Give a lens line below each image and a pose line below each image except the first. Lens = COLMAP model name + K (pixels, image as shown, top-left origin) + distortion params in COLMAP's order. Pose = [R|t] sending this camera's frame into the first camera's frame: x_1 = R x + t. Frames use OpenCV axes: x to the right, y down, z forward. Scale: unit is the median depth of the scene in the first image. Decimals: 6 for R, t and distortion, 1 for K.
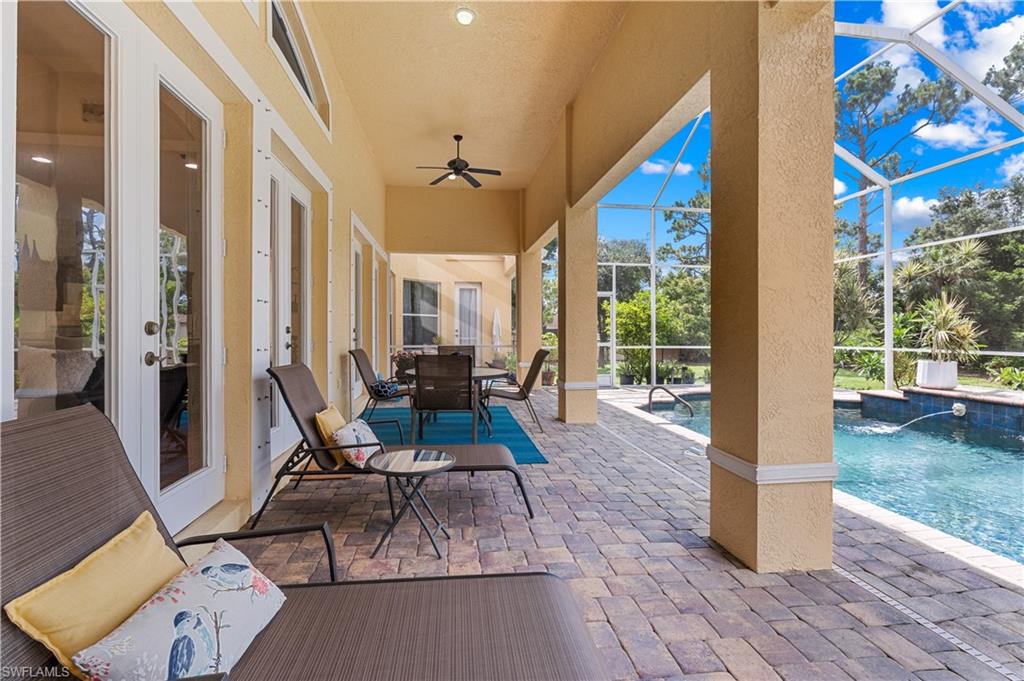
lens RADIAL K [[460.1, 0, 514.6], [0, 460.1, 335.2], [0, 0, 1]] dist [-0.001068, 0.000203]
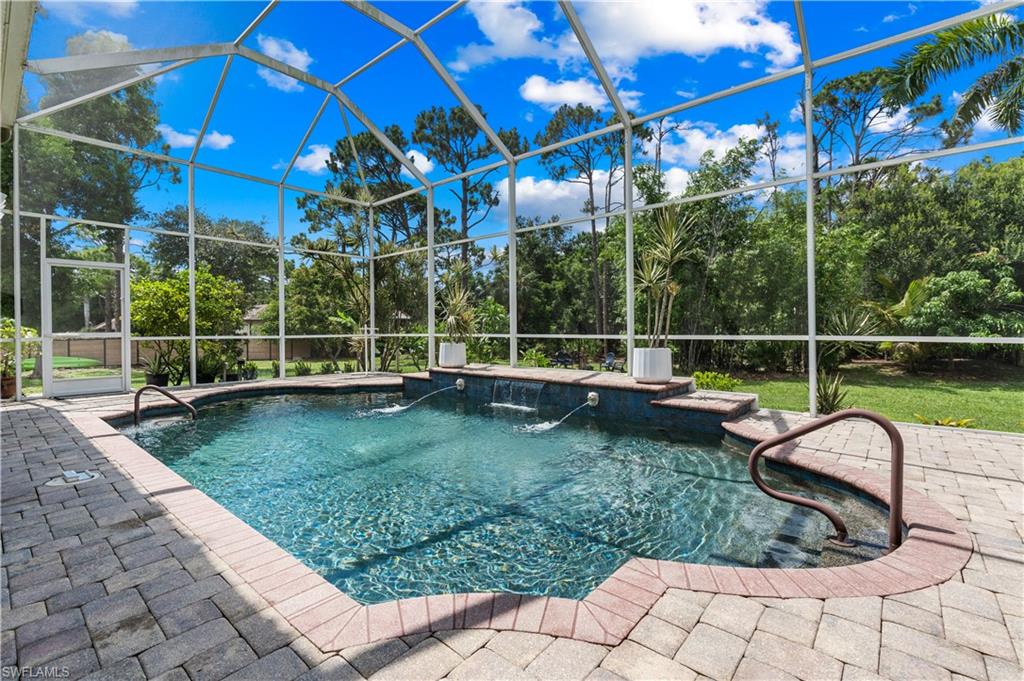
lens RADIAL K [[460.1, 0, 513.9], [0, 460.1, 338.9], [0, 0, 1]] dist [-0.001068, 0.000203]
pose [[0.757853, -0.017002, 0.652204, 0.251184], [0.008398, 0.999832, 0.016306, 0.023947], [-0.652372, -0.006881, 0.757868, 0.034586]]
